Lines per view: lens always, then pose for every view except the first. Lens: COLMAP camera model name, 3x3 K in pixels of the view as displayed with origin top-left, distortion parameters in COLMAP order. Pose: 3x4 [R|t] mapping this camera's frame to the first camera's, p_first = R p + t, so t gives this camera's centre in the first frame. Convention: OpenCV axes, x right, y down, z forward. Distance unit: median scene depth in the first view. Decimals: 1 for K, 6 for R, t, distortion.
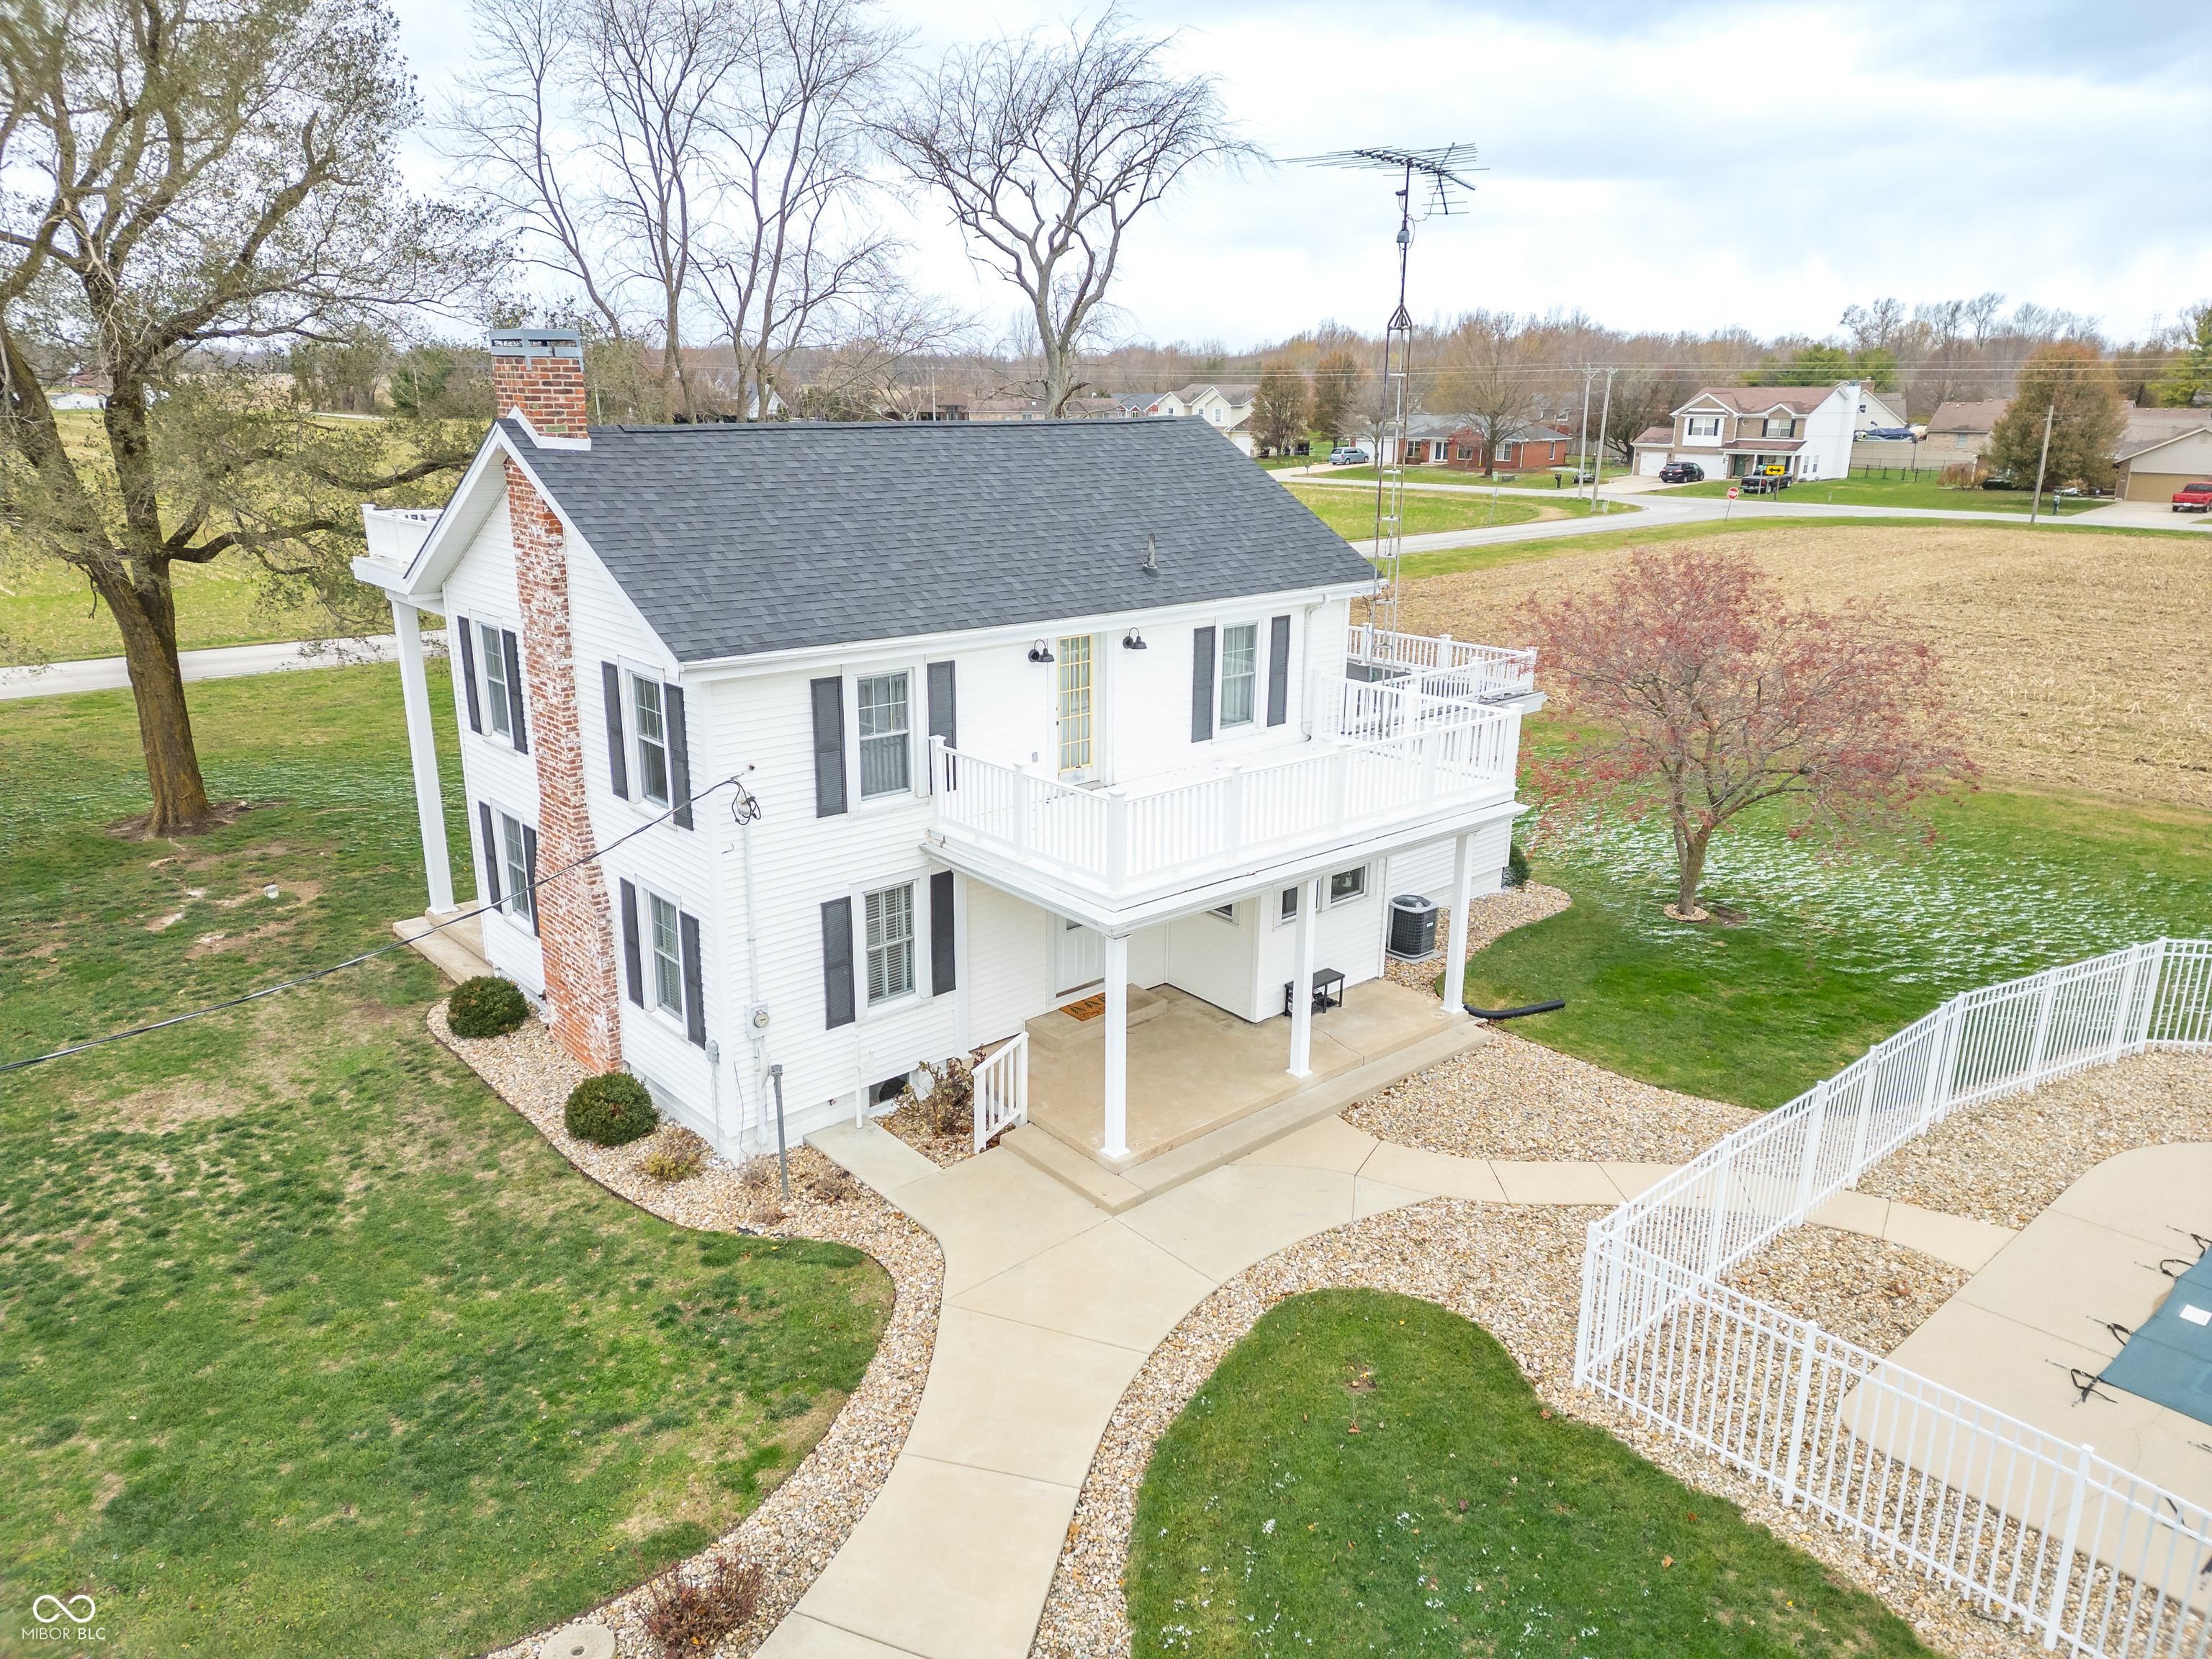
lens RADIAL K [[1533.3, 0, 1105.0], [0, 1533.3, 813.0], [0, 0, 1]] dist [0.080176, -0.068917]
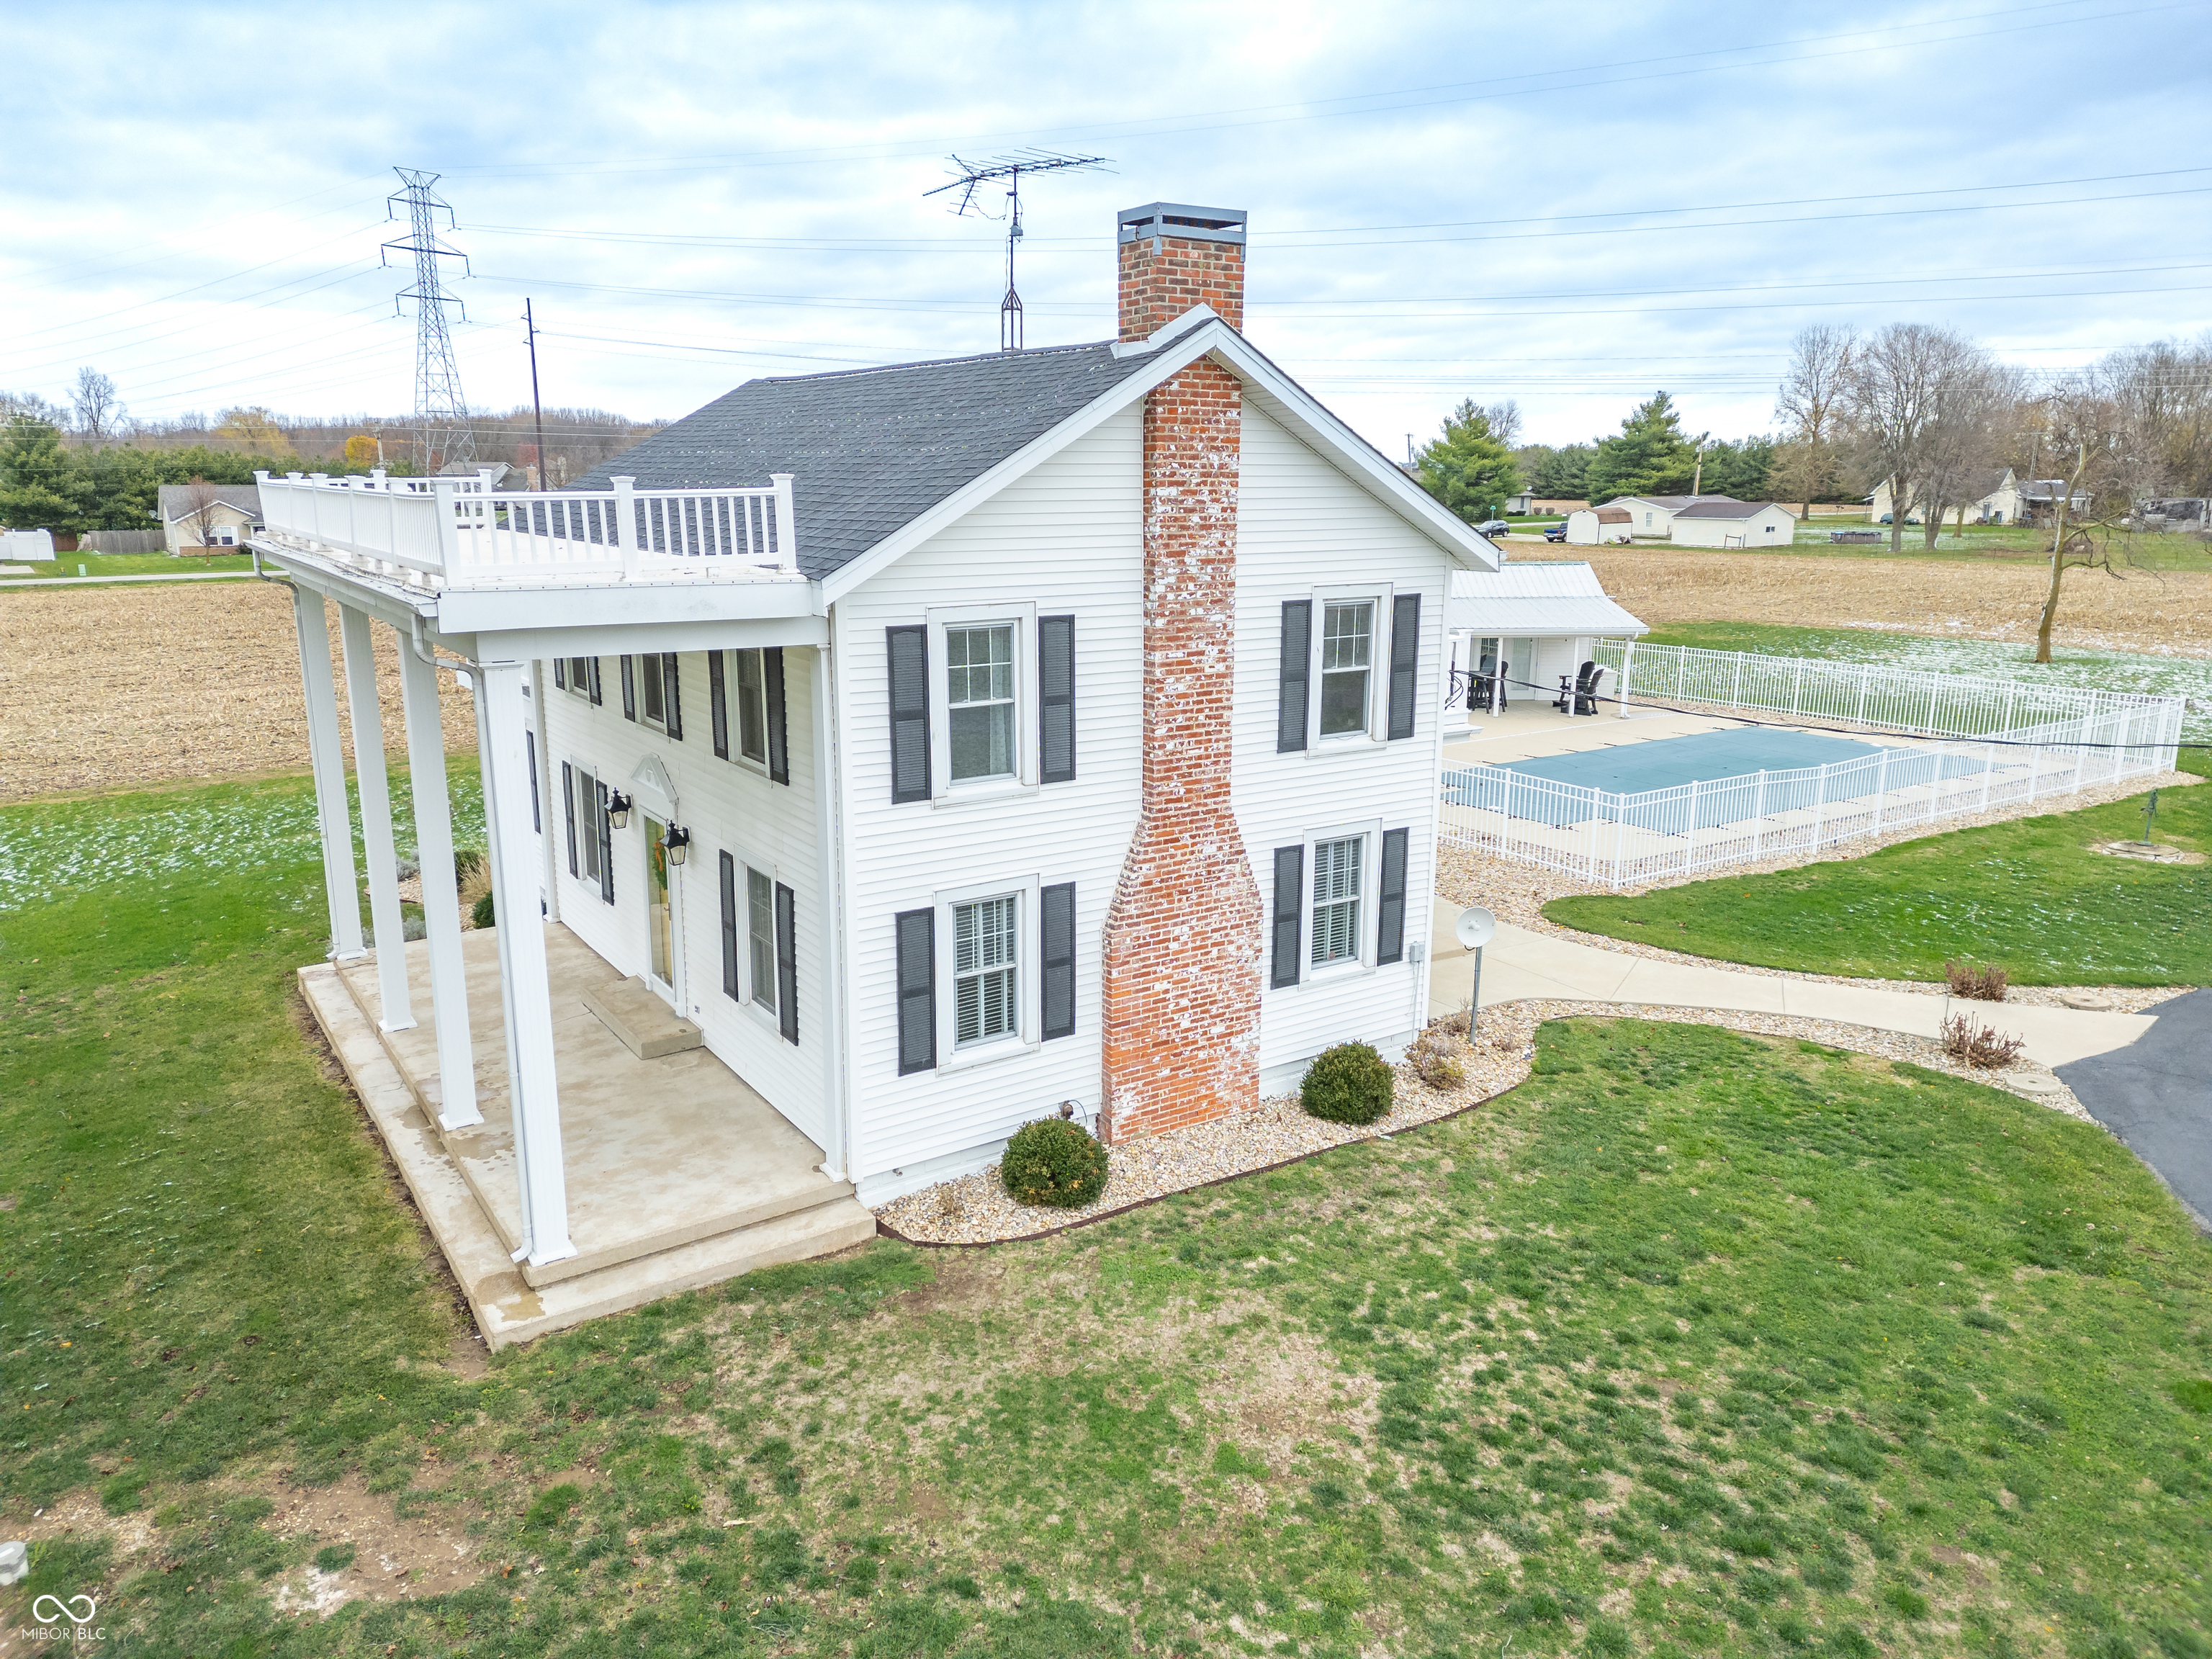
lens RADIAL K [[1533.3, 0, 1087.0], [0, 1533.3, 824.5], [0, 0, 1]] dist [0.080176, -0.068917]
pose [[0.138132, -0.225847, 0.964320, -1.005024], [0.270608, 0.945212, 0.182609, -0.138480], [-0.952728, 0.235729, 0.191680, 0.796111]]
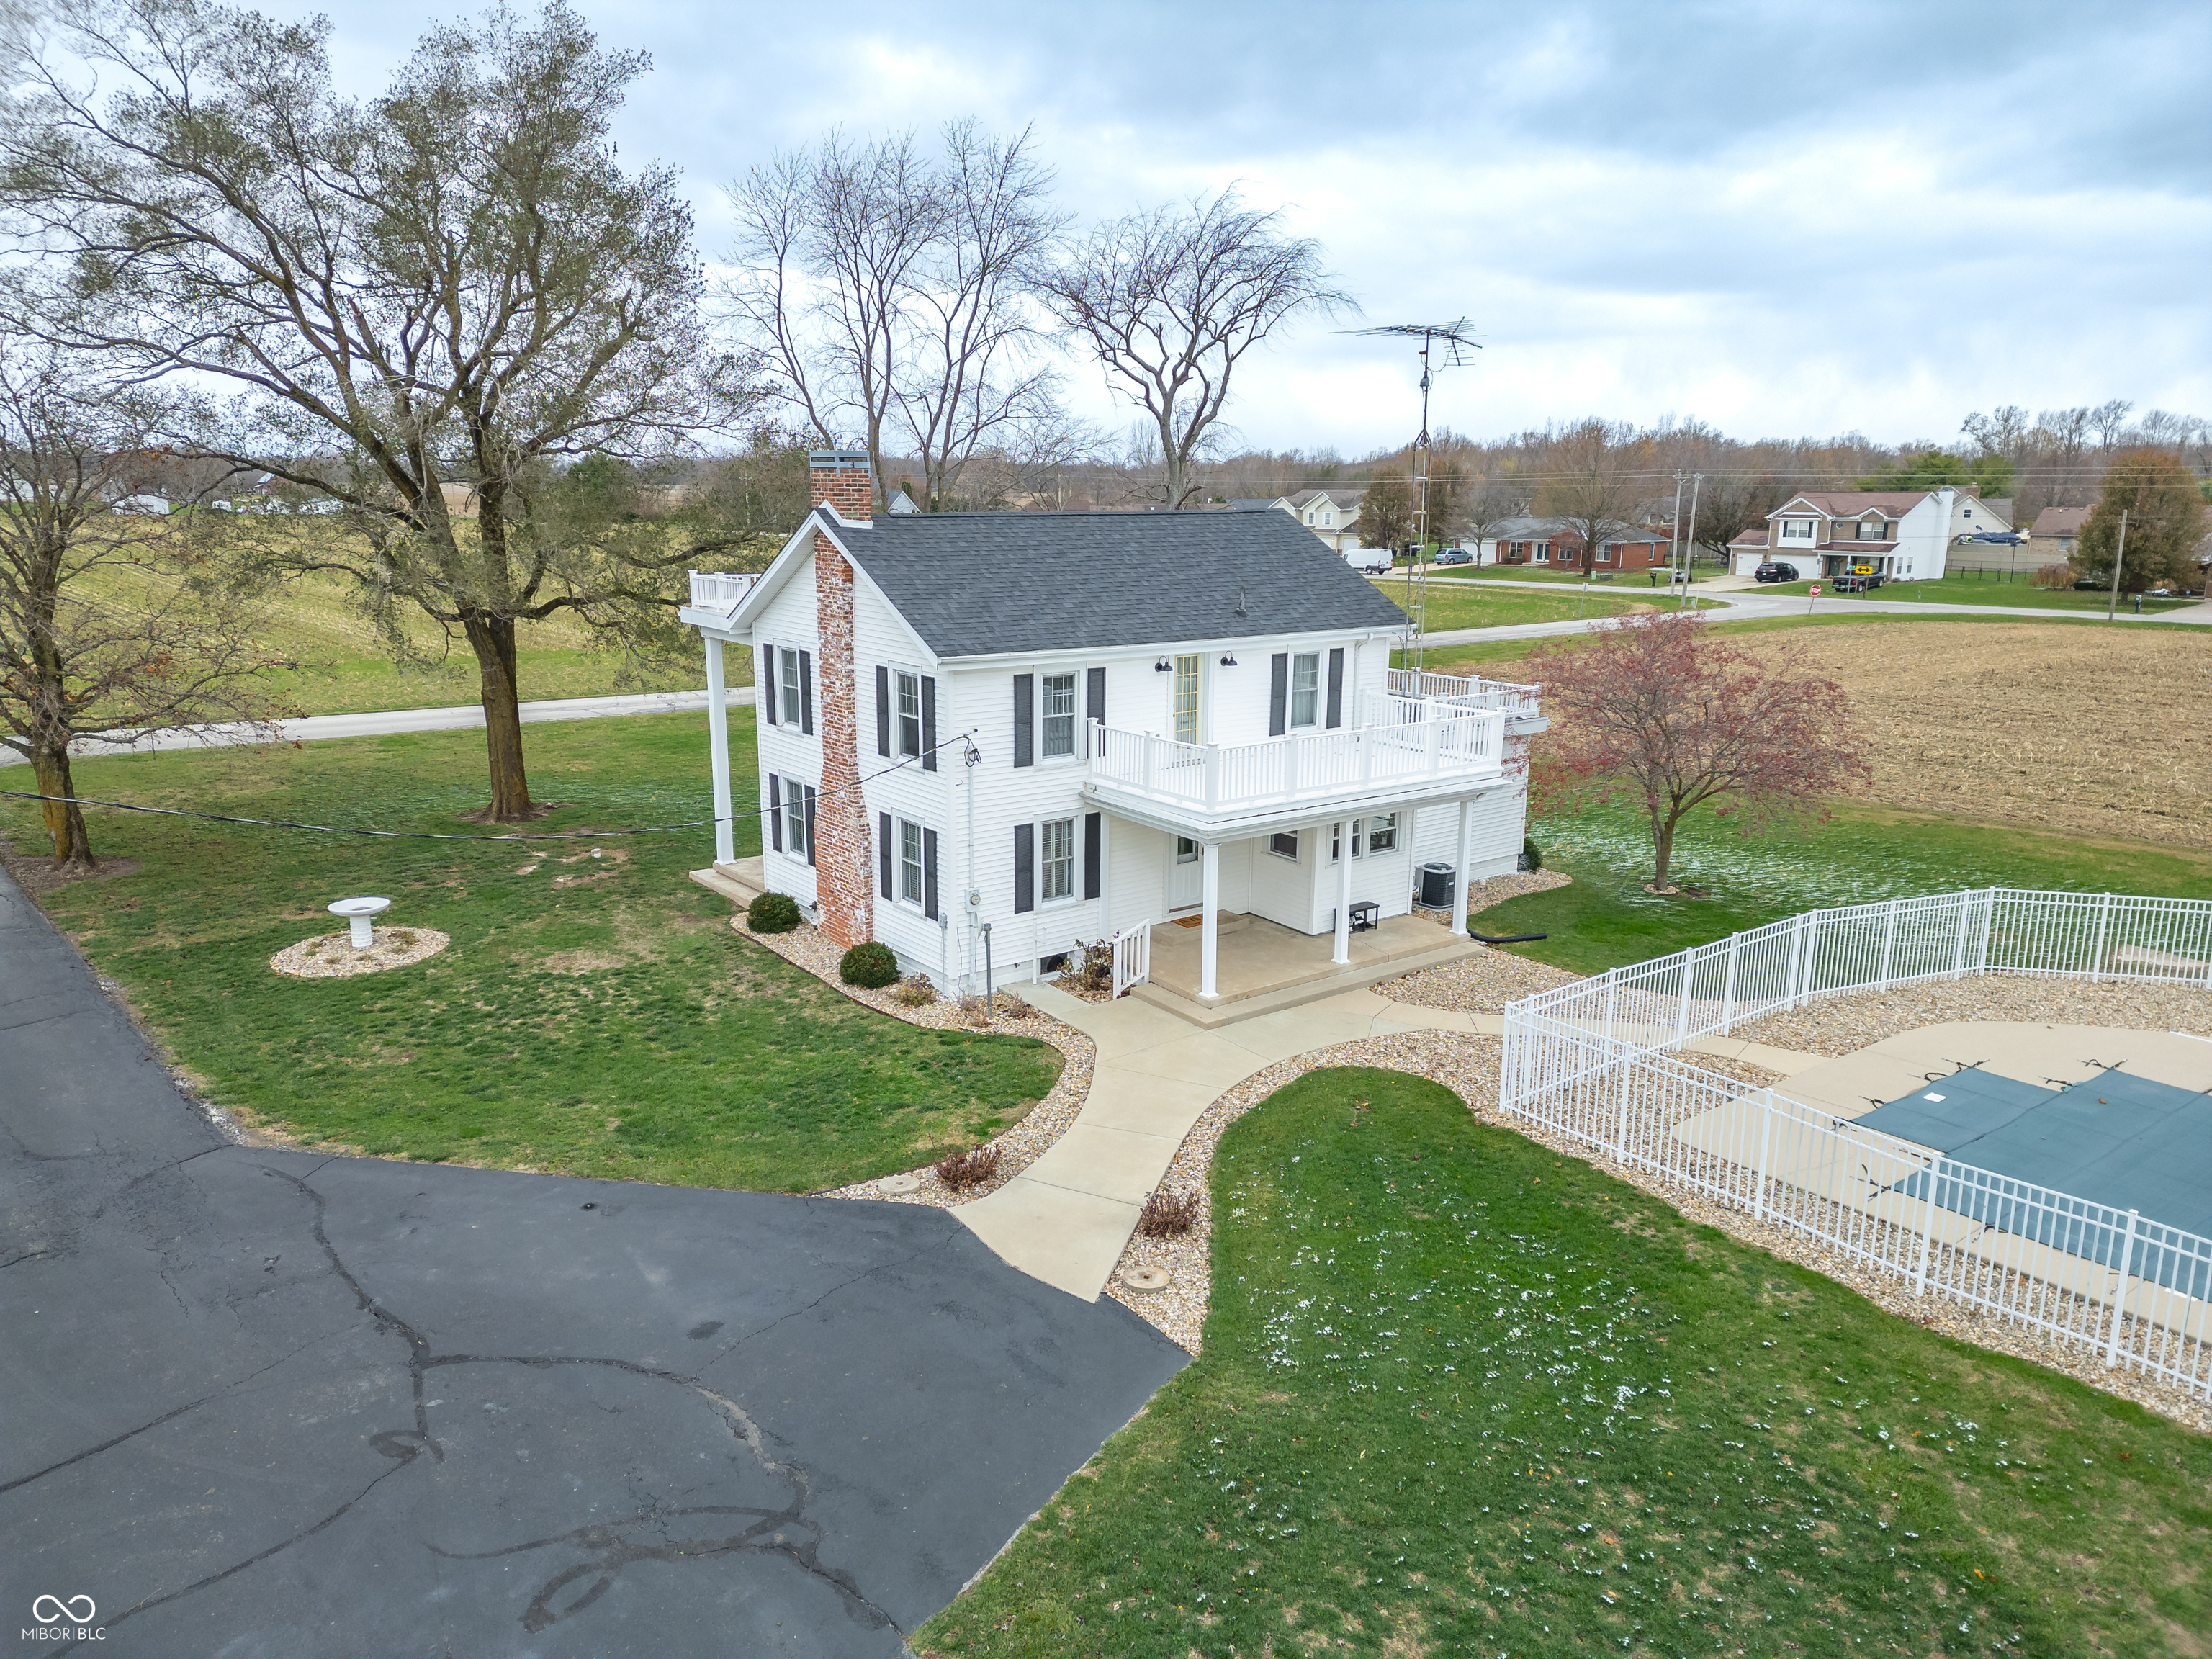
lens RADIAL K [[1533.3, 0, 1103.3], [0, 1533.3, 809.1], [0, 0, 1]] dist [0.080176, -0.068917]
pose [[0.997162, 0.015396, -0.073700, 0.008797], [-0.020297, 0.997599, -0.066218, 0.113705], [0.072504, 0.067526, 0.995080, -0.389602]]
